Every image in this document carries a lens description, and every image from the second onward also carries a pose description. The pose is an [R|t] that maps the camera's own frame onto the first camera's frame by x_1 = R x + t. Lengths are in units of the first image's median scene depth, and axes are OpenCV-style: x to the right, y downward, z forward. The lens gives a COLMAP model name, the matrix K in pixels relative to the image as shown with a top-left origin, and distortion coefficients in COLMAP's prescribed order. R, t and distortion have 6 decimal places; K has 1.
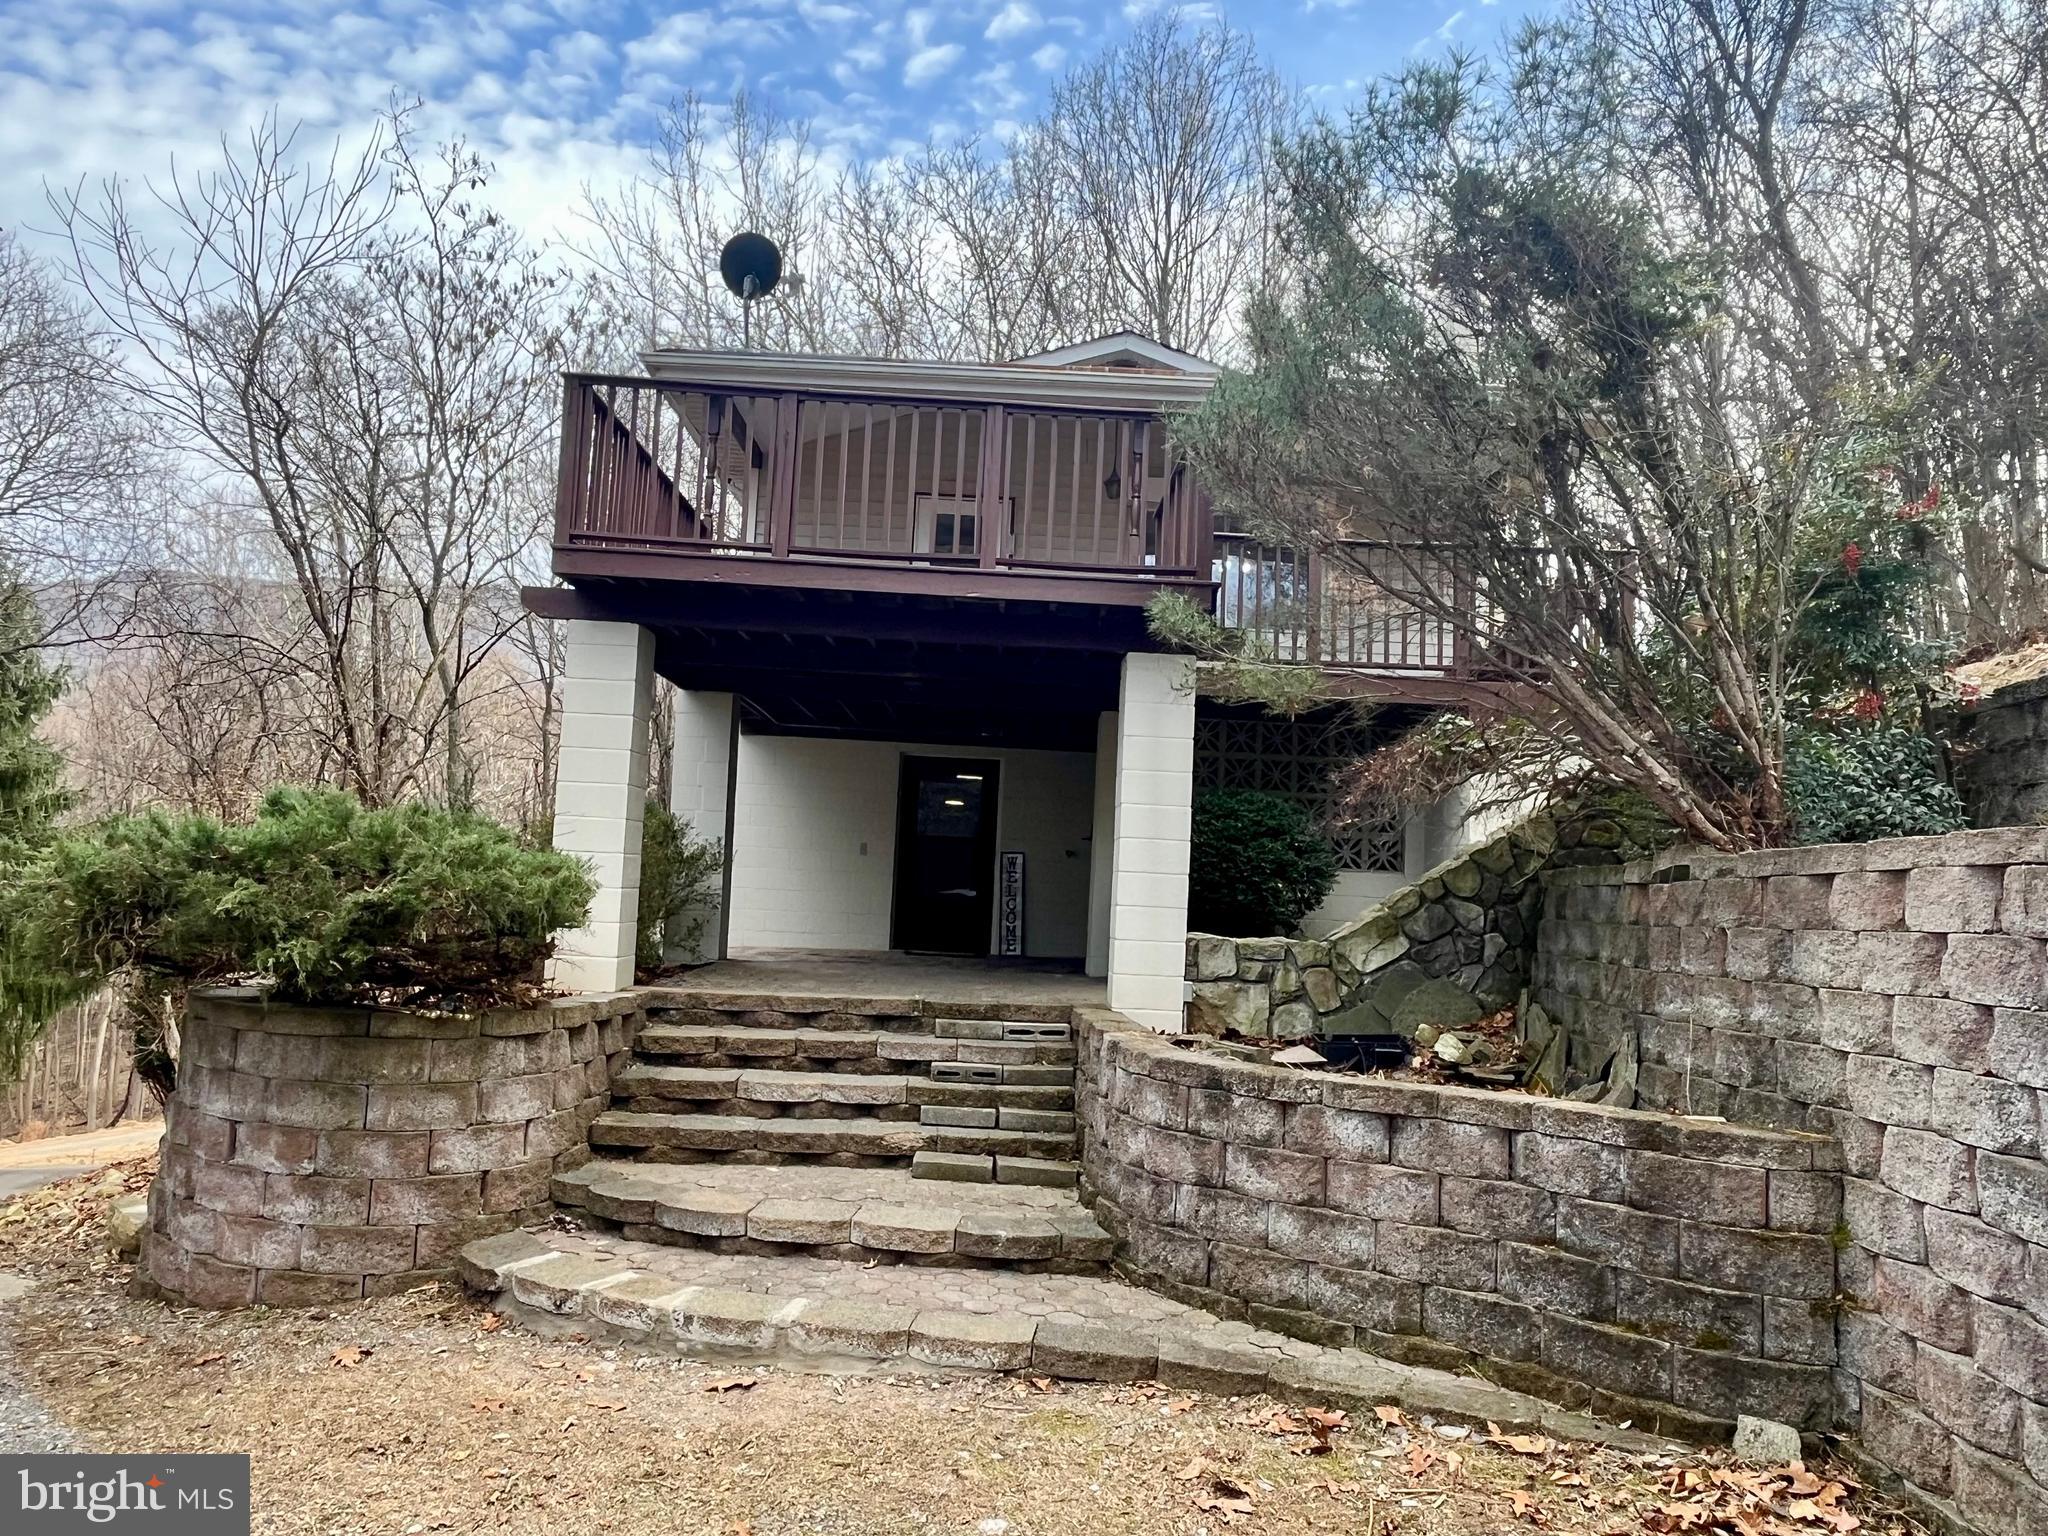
lens RADIAL K [[1423.9, 0, 1024.9], [0, 1423.9, 753.2], [0, 0, 1]] dist [-0.001651, -0.000013]
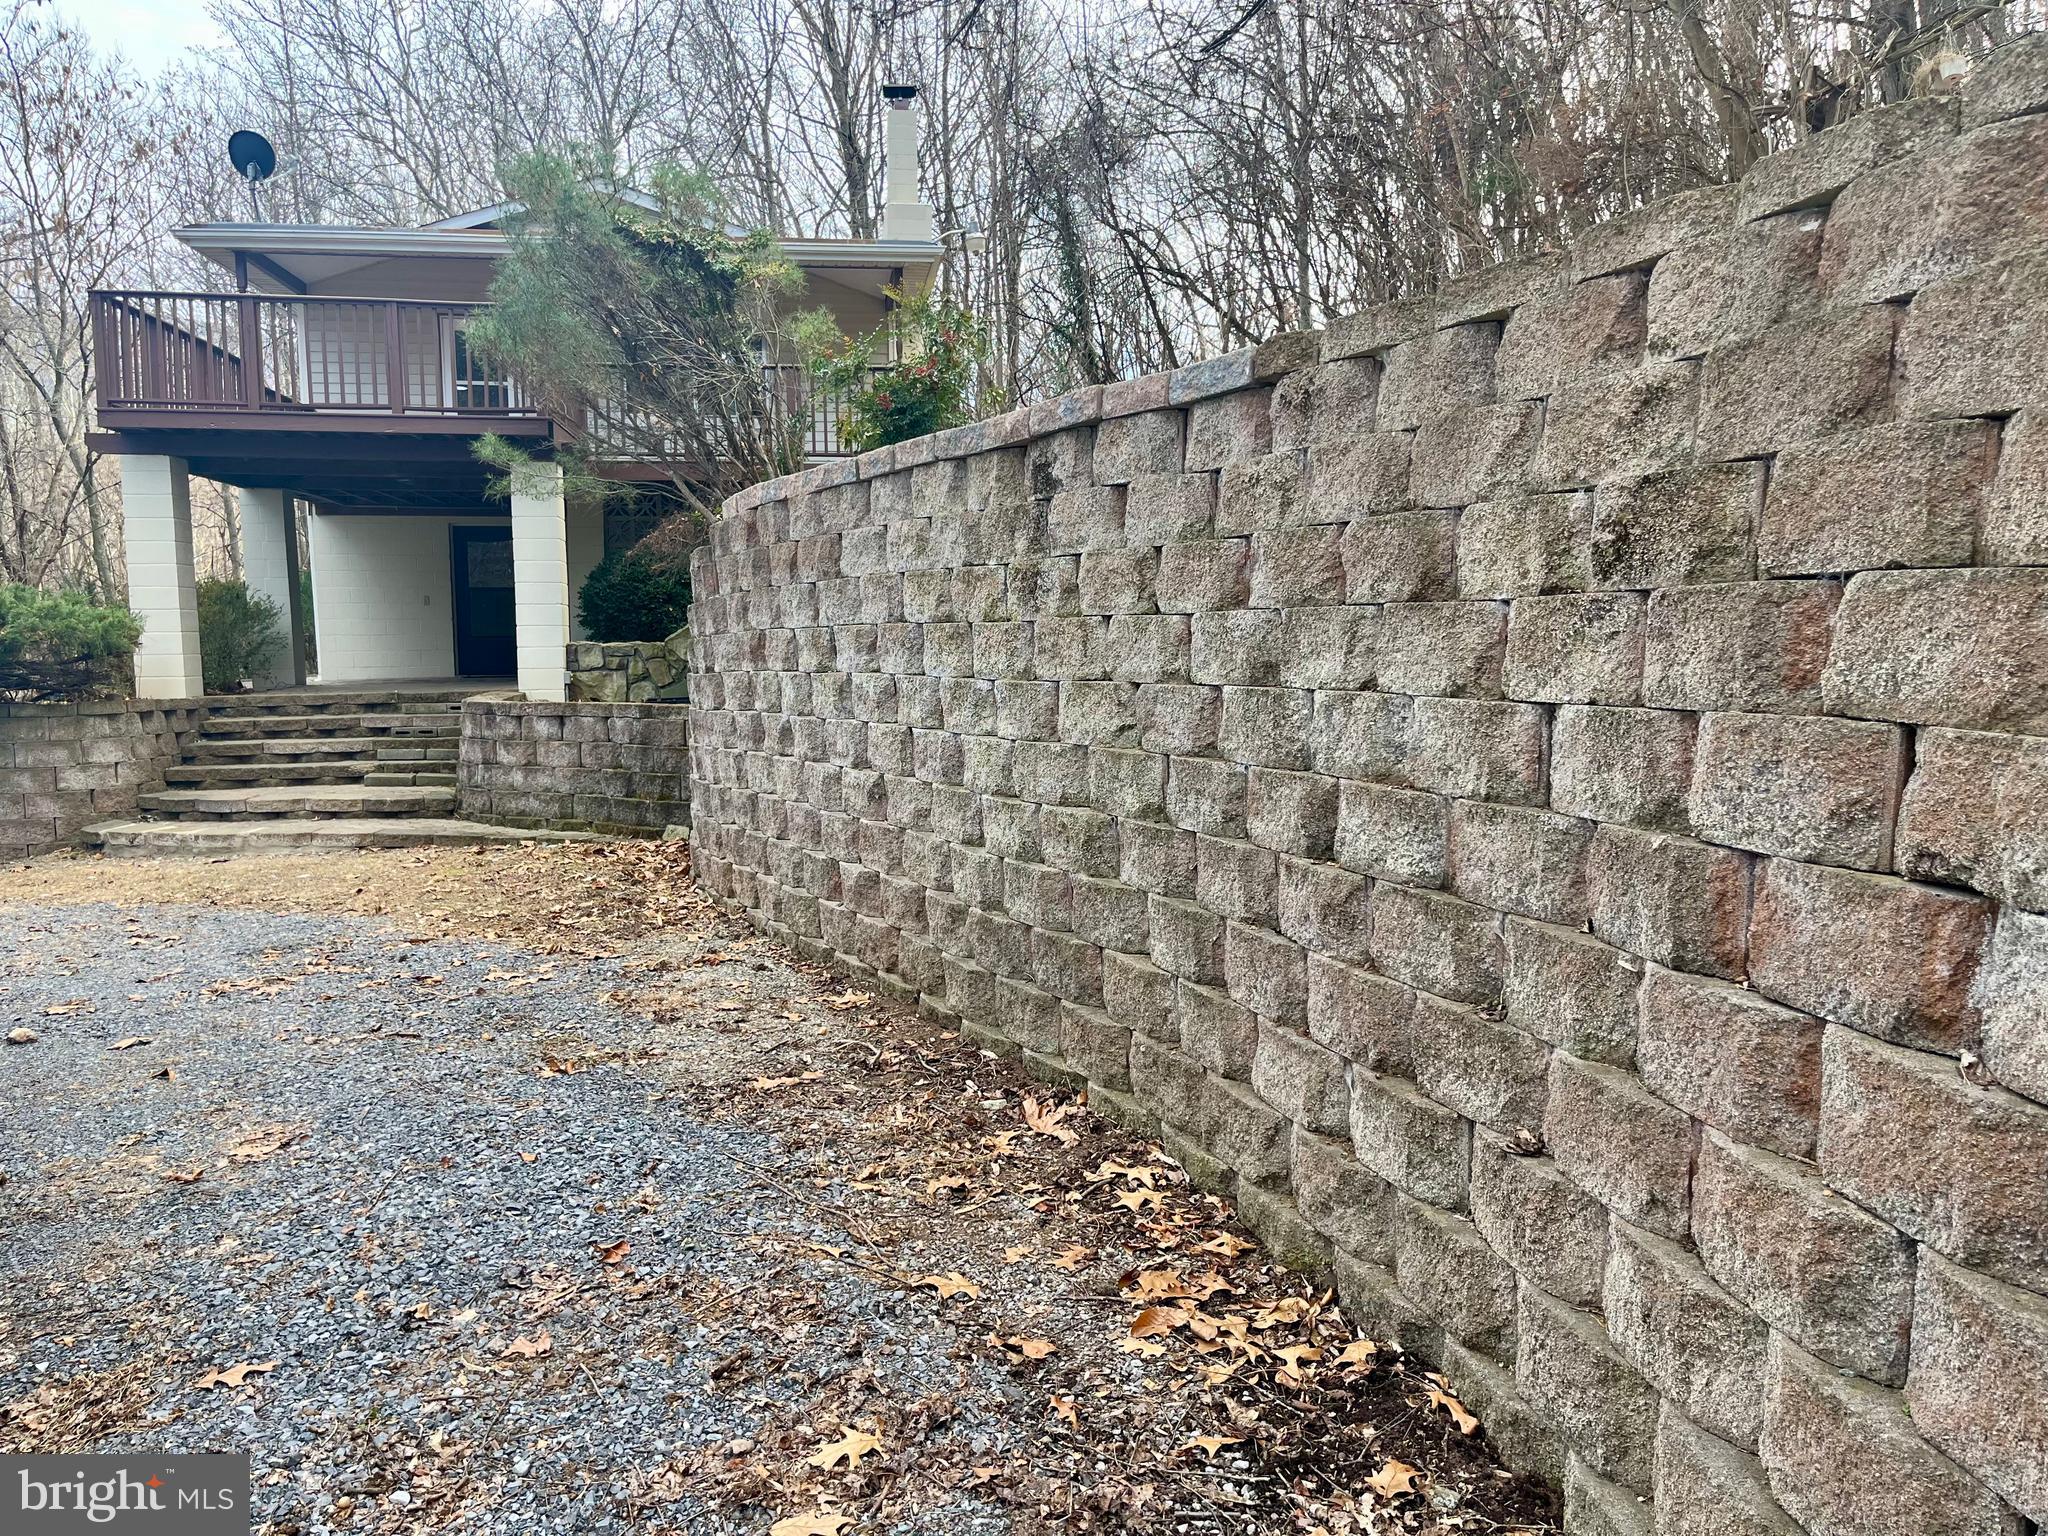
lens RADIAL K [[1504.6, 0, 1028.7], [0, 1504.6, 783.9], [0, 0, 1]] dist [0.004295, -0.015288]
pose [[0.989503, -0.067579, 0.127738, 0.473511], [0.041661, 0.979792, 0.195631, -0.028707], [-0.138377, -0.188256, 0.972323, -0.867735]]
